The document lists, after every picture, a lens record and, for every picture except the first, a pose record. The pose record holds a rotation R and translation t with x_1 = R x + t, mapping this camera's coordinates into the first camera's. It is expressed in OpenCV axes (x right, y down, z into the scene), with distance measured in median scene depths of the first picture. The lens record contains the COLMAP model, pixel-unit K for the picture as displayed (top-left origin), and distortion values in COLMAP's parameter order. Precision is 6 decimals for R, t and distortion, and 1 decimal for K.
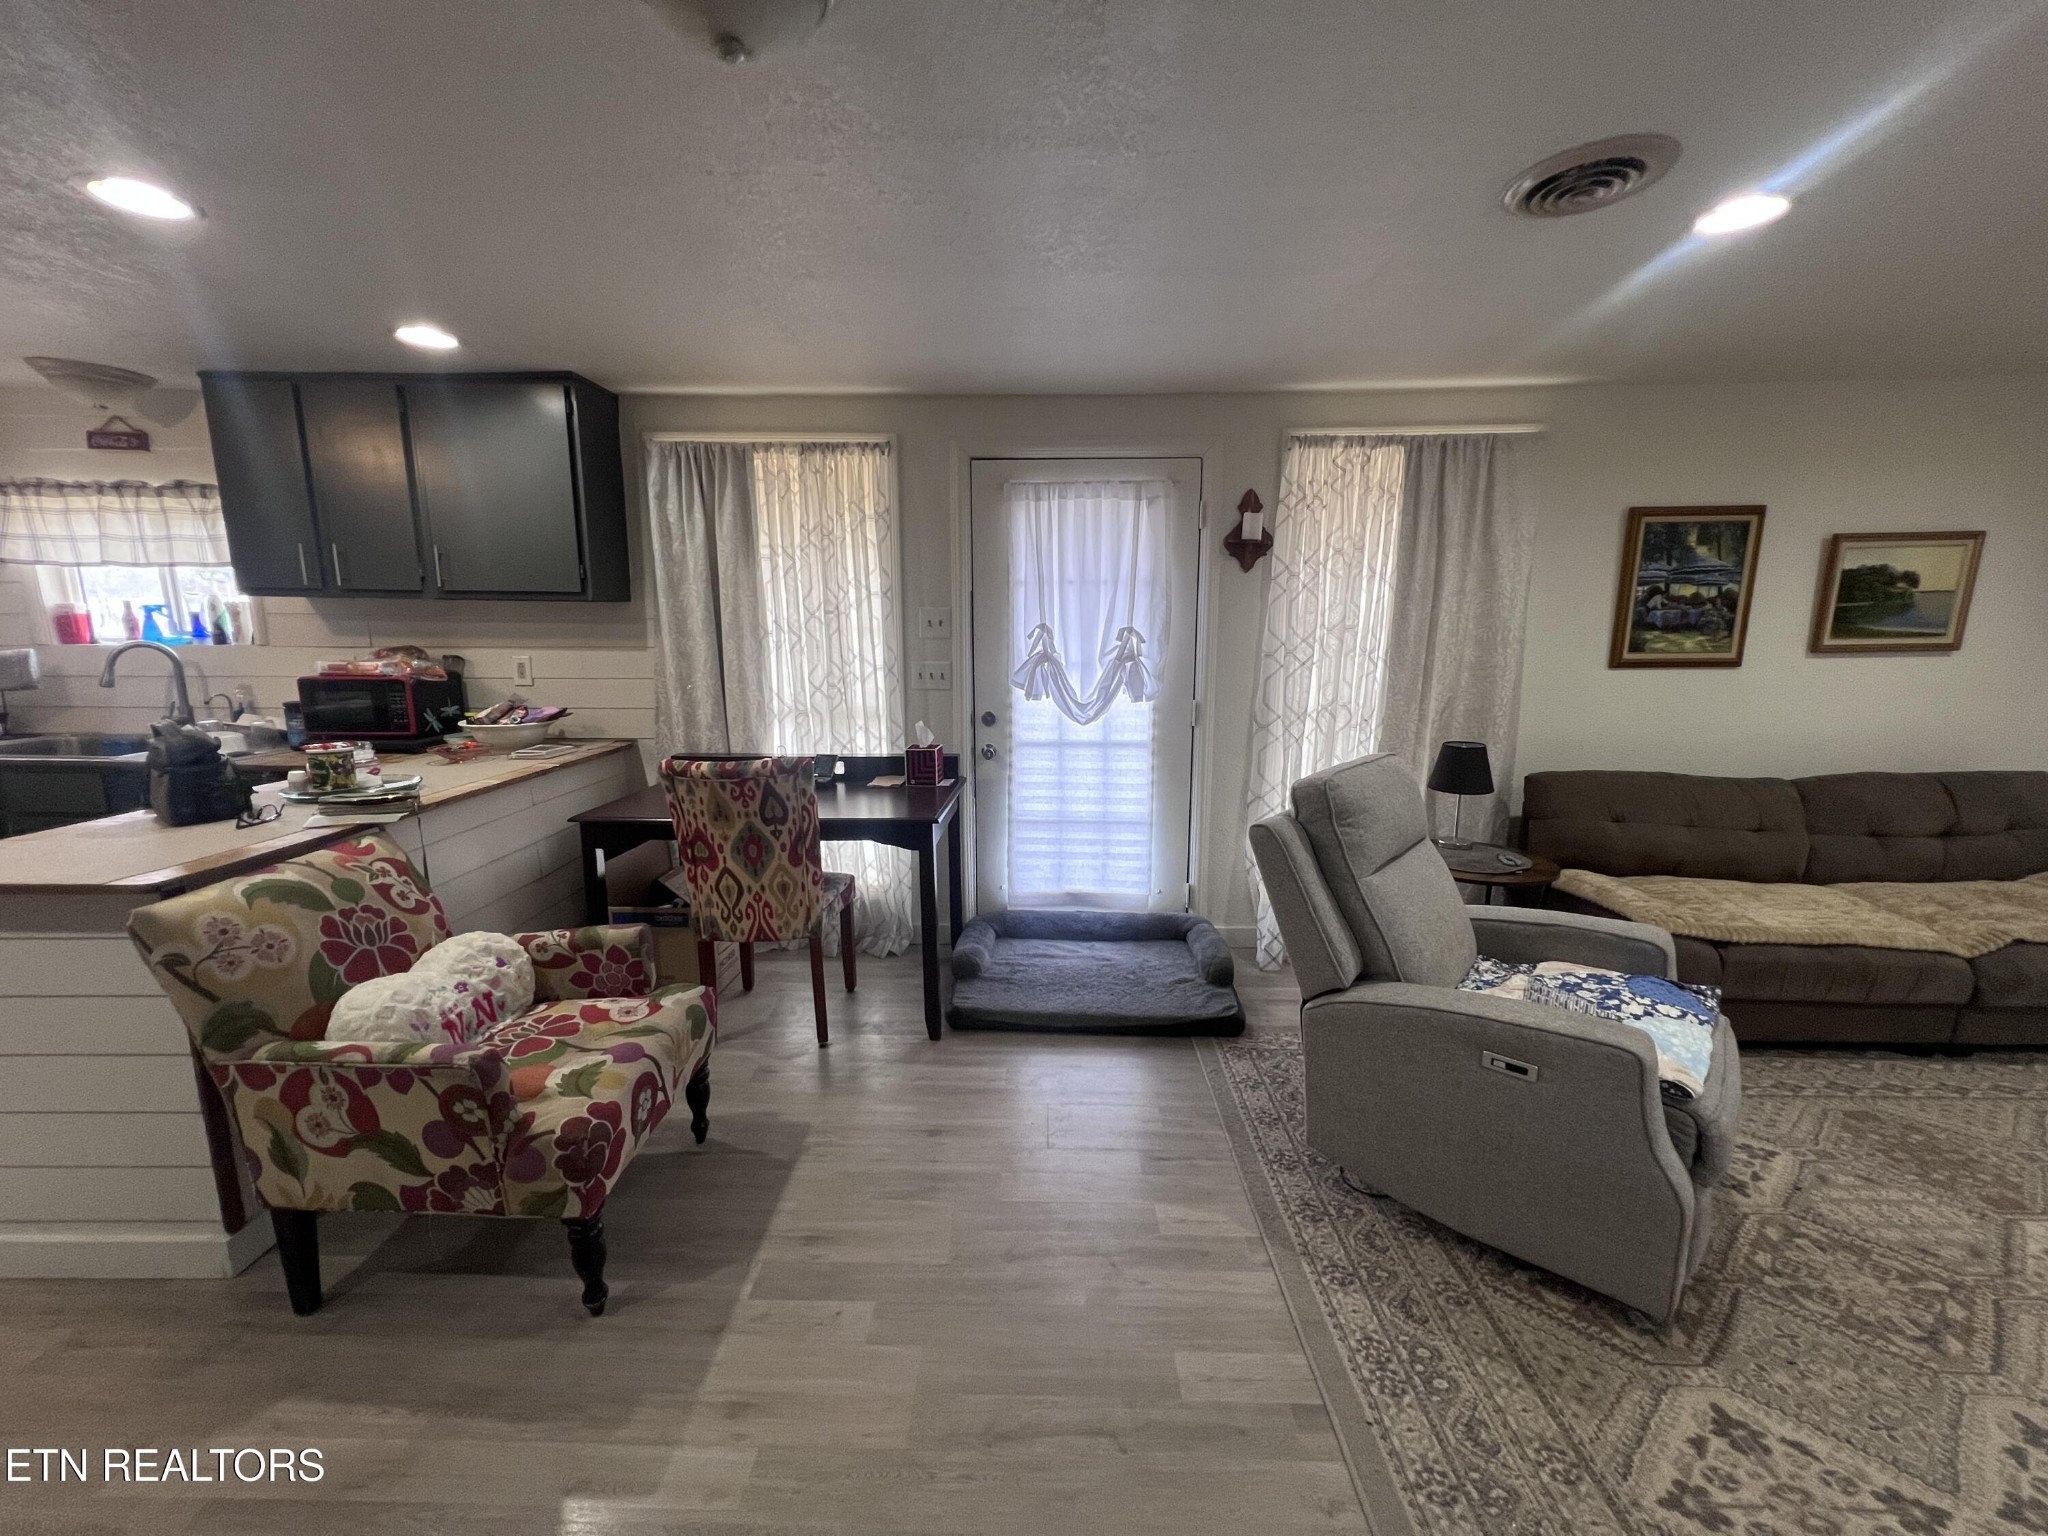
lens RADIAL K [[820.6, 0, 1027.8], [0, 820.6, 771.2], [0, 0, 1]] dist [0.000074, 0.000226]
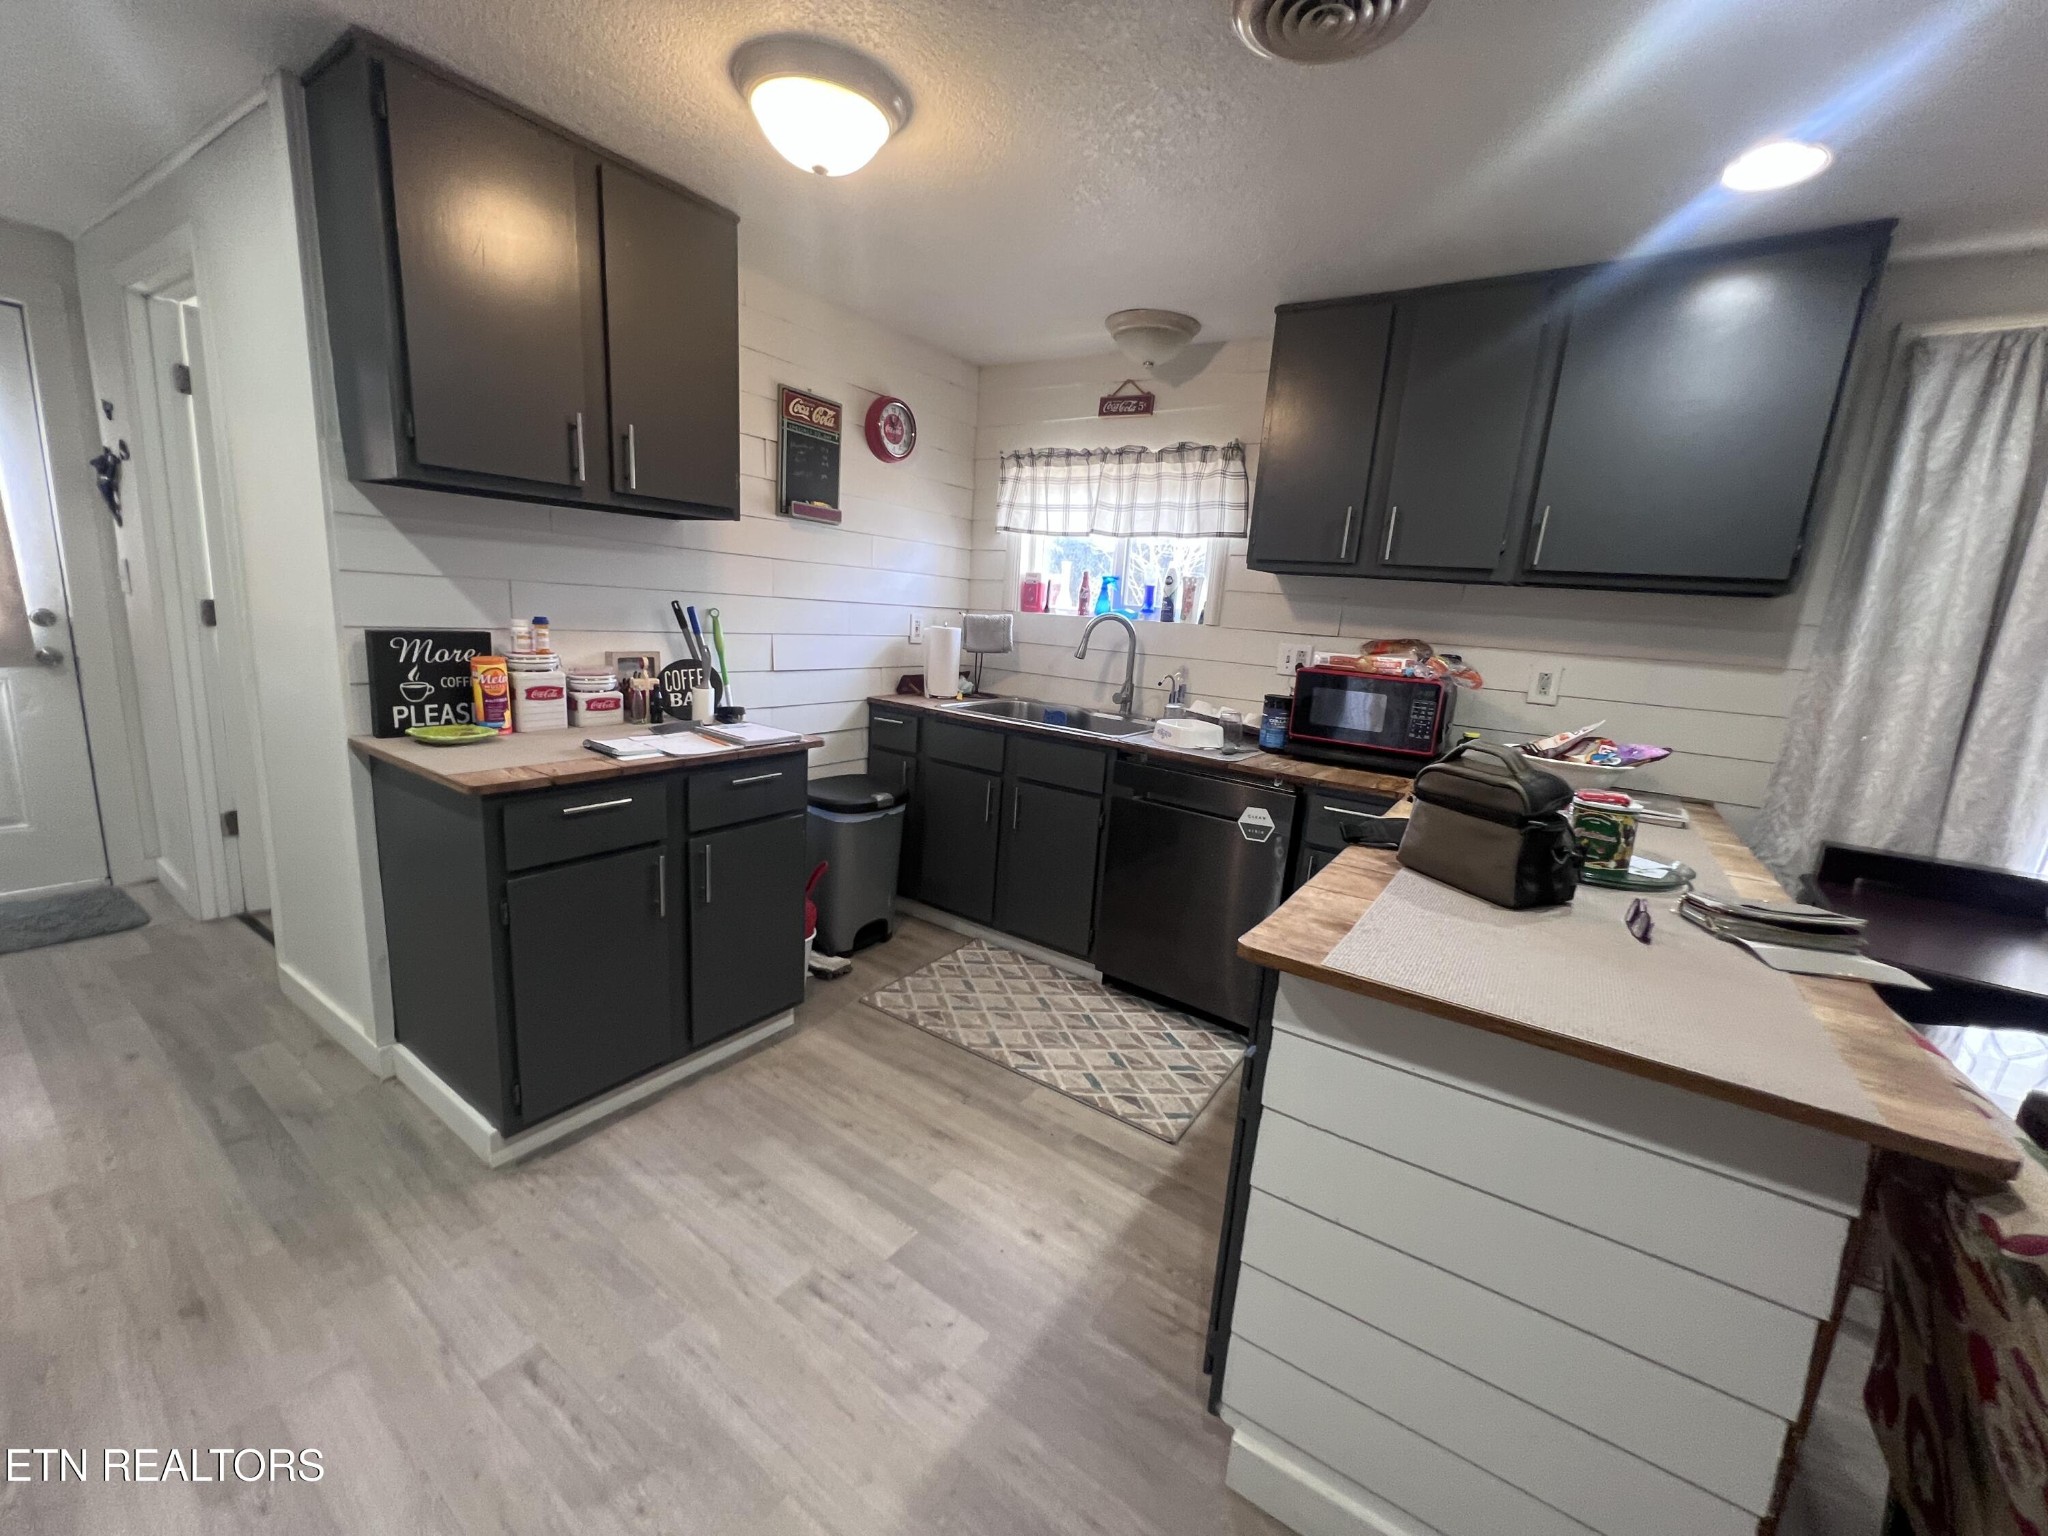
lens RADIAL K [[820.6, 0, 1020.1], [0, 820.6, 769.9], [0, 0, 1]] dist [0.000074, 0.000226]
pose [[0.831902, 0.161501, -0.530901, -0.539538], [-0.159141, 0.985960, 0.050563, -0.007674], [0.531613, 0.042425, 0.845924, 0.115851]]
